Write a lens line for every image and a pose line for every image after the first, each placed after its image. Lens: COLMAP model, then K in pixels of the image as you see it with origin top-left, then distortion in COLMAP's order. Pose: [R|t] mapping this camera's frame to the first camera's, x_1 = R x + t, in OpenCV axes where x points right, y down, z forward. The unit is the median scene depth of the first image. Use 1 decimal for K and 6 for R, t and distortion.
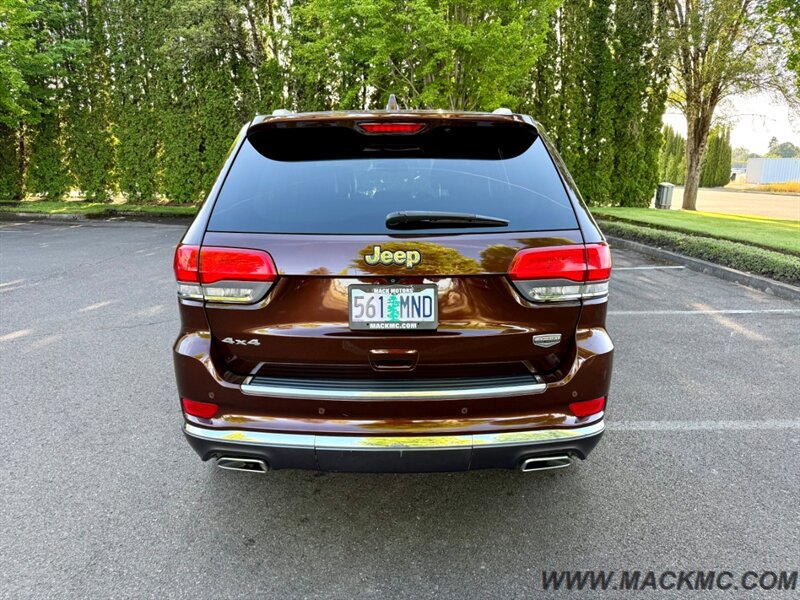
lens RADIAL K [[585.4, 0, 398.0], [0, 585.4, 292.0], [0, 0, 1]] dist [0.001963, -0.000571]
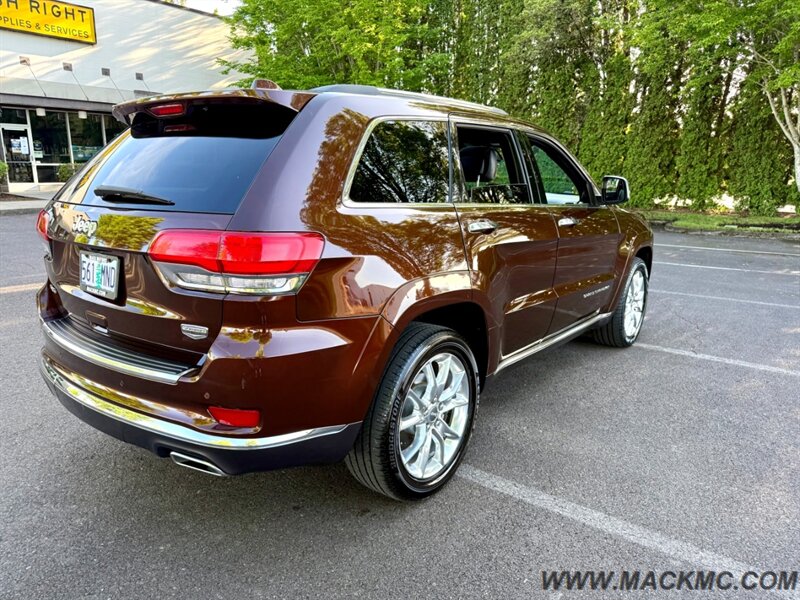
lens RADIAL K [[579.8, 0, 400.0], [0, 579.8, 300.0], [0, 0, 1]] dist [-0.001631, -0.003840]
pose [[0.776481, 0.145919, -0.613013, 0.229637], [-0.140448, 0.988424, 0.057380, -0.014084], [0.614289, 0.041542, 0.787987, 0.103811]]
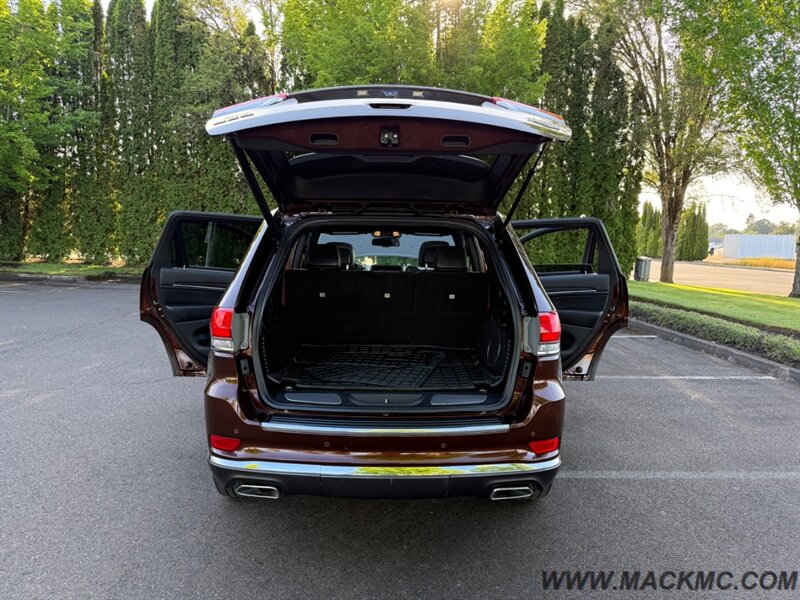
lens RADIAL K [[585.4, 0, 398.0], [0, 585.4, 292.0], [0, 0, 1]] dist [0.001963, -0.000571]
pose [[0.999678, 0.017832, 0.018035, -0.002101], [-0.015681, 0.993460, -0.113103, 0.004570], [-0.019934, 0.112784, 0.993420, -0.053706]]
